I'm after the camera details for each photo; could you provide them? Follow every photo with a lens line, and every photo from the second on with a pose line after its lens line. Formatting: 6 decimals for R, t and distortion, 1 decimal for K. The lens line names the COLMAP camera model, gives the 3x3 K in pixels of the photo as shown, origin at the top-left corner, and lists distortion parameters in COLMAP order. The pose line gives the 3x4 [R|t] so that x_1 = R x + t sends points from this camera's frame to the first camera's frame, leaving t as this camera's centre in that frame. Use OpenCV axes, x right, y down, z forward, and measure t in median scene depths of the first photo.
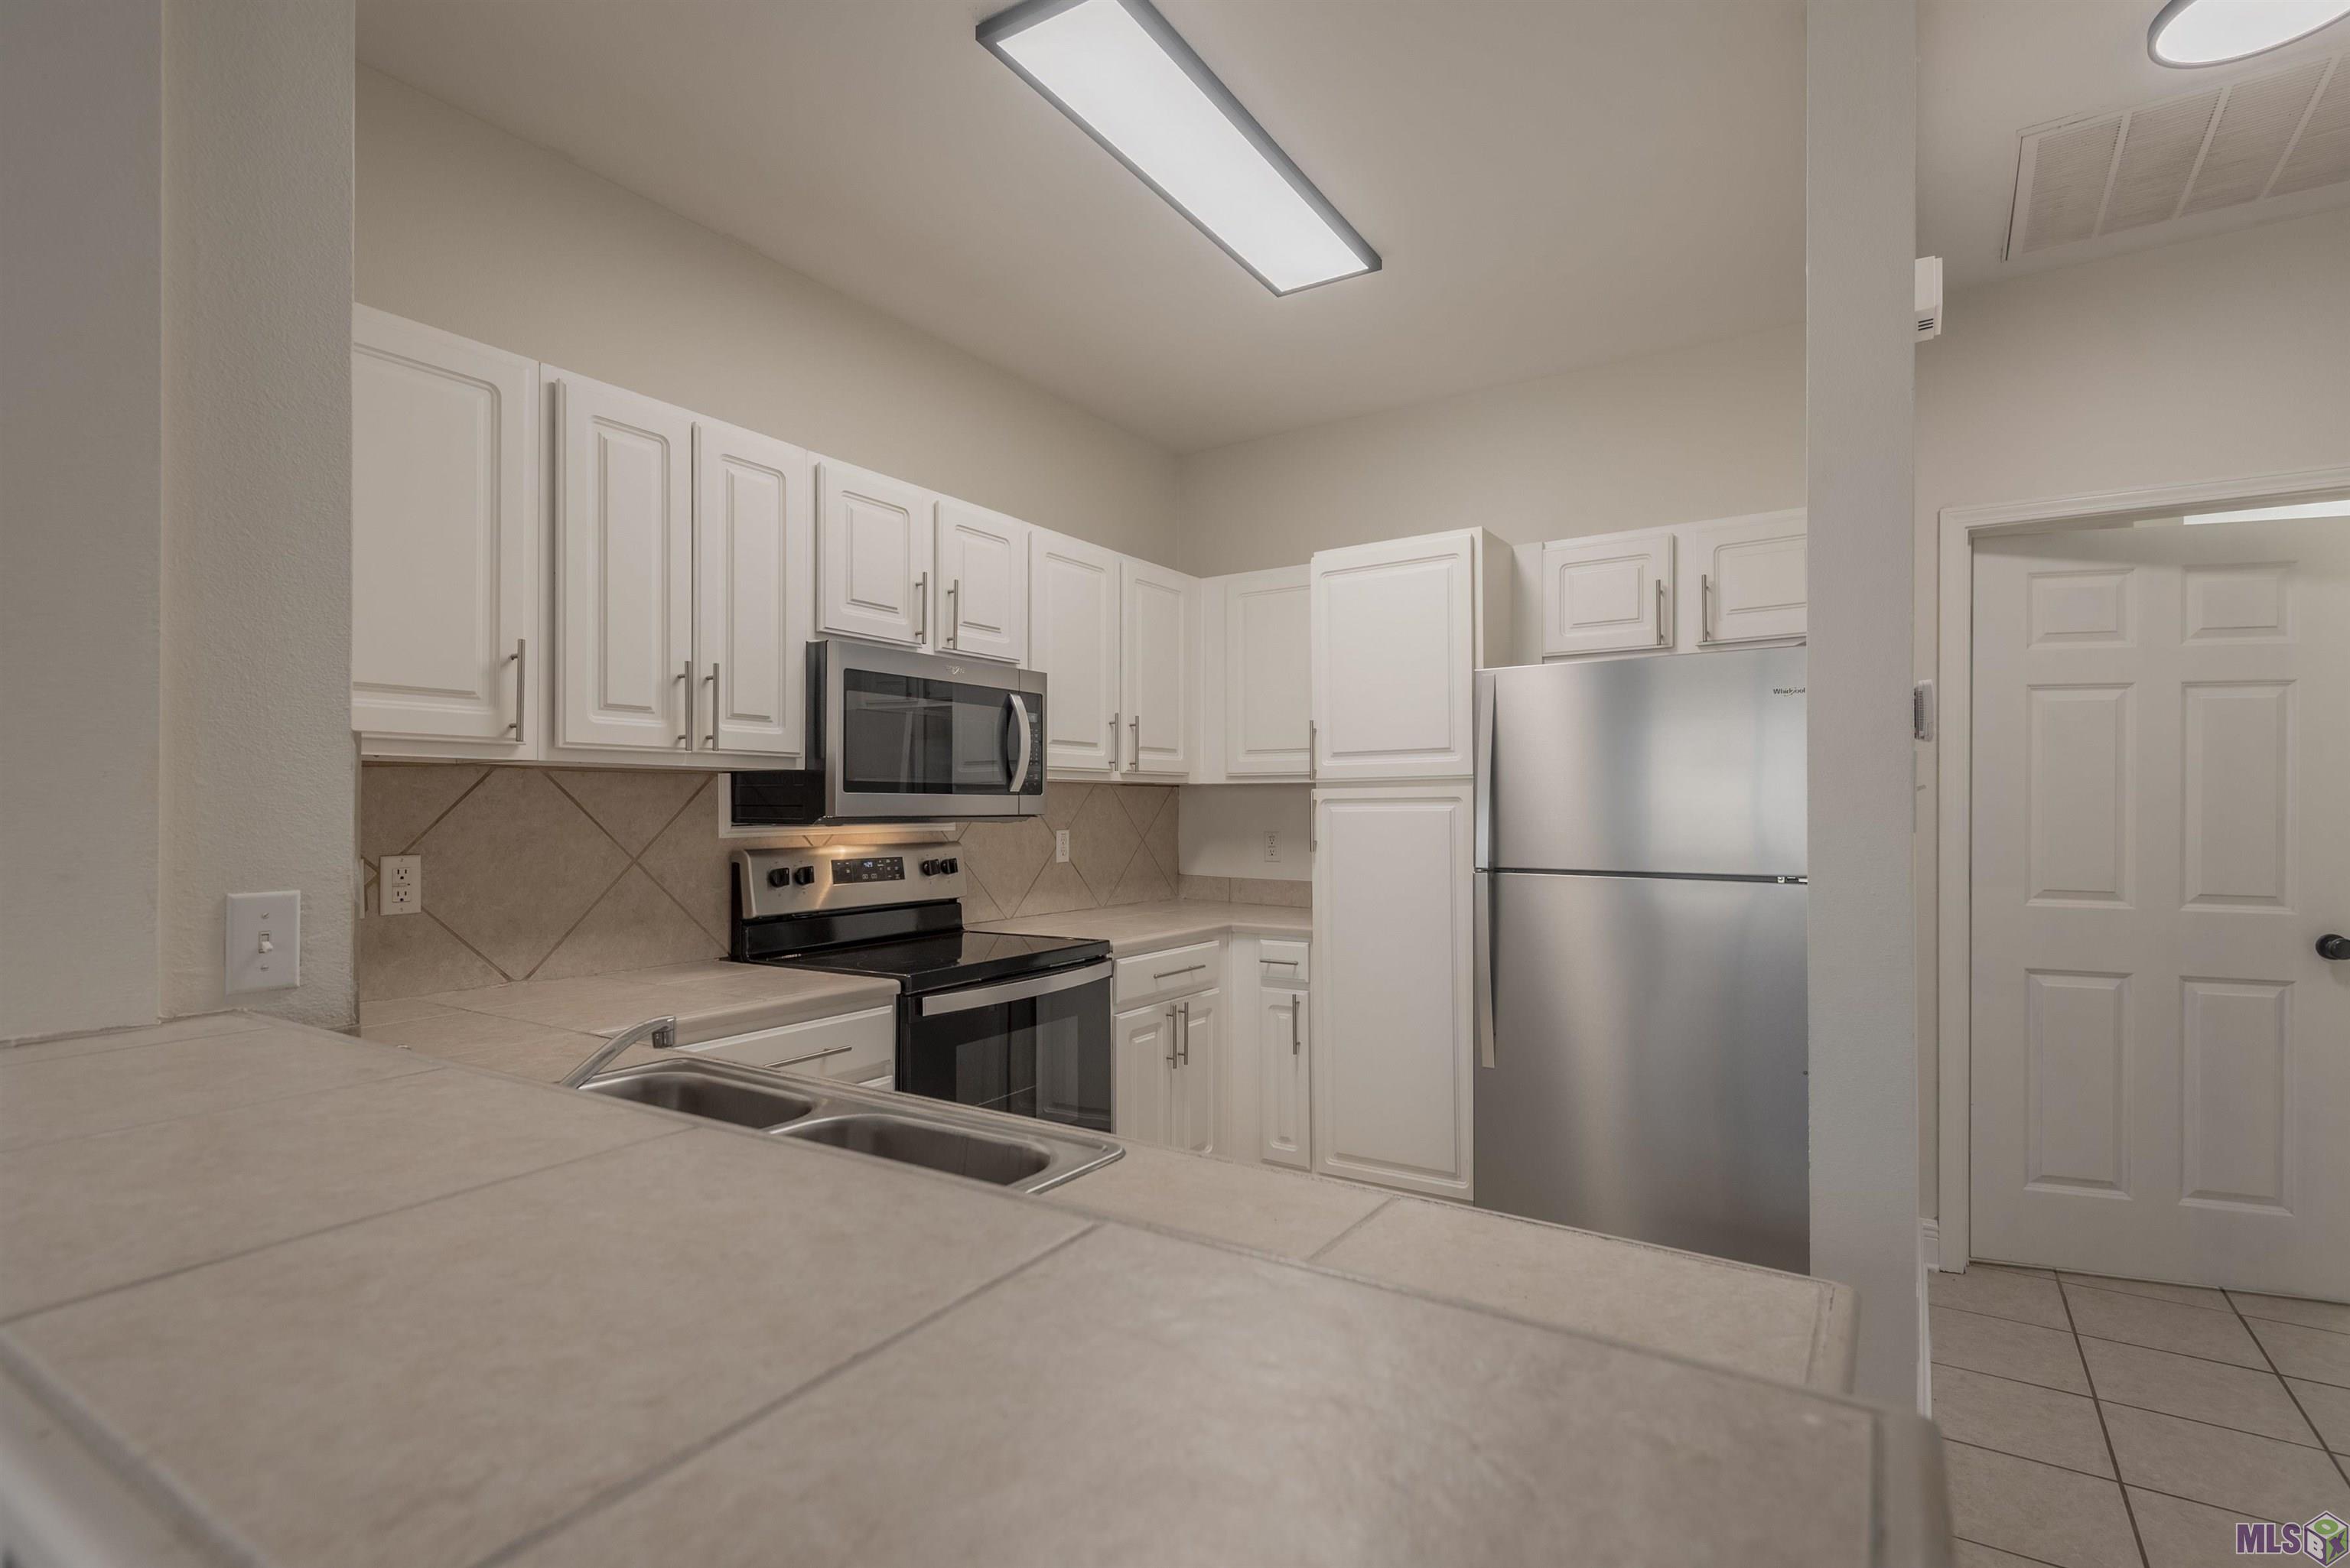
lens RADIAL K [[1083.1, 0, 1185.4], [0, 1083.1, 793.8], [0, 0, 1]] dist [0.000937, -0.000033]
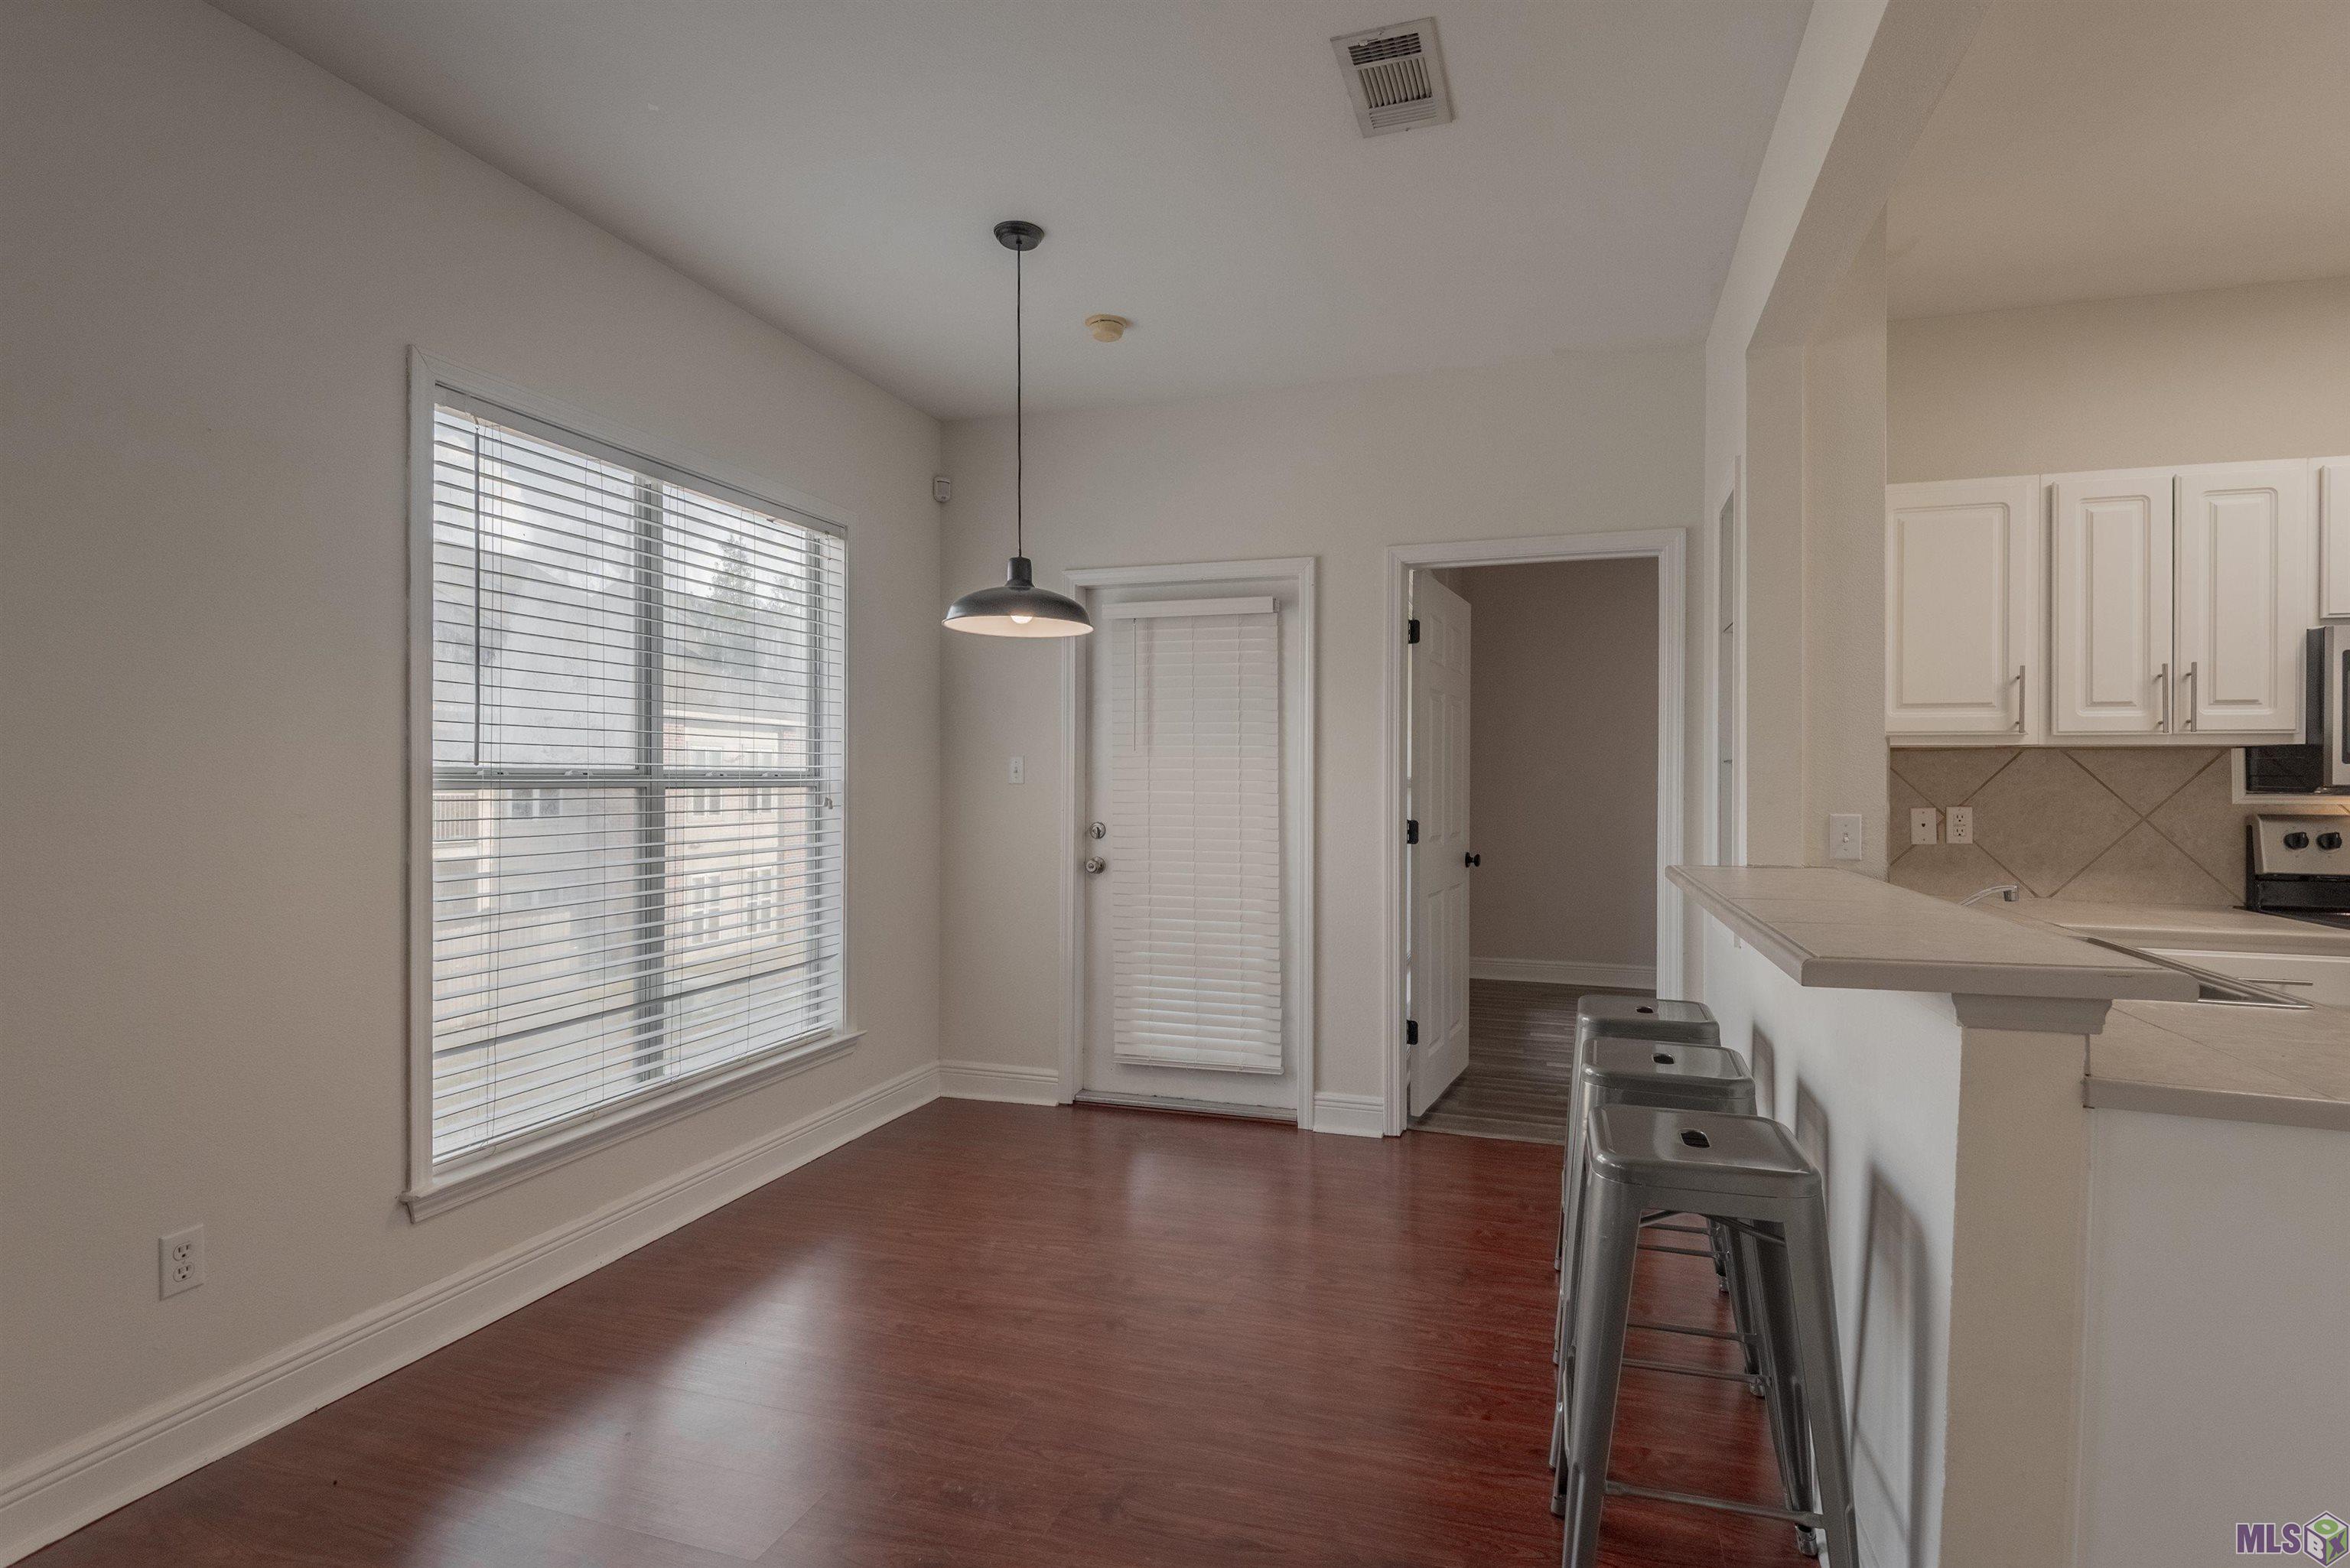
lens RADIAL K [[1175.1, 0, 1175.0], [0, 1175.1, 784.0], [0, 0, 1]] dist [-0.003801, -0.000870]
pose [[0.230355, 0.007949, -0.973074, 0.572650], [0.008170, 0.999916, 0.010102, -0.002419], [0.973072, -0.010277, 0.230271, -0.430073]]
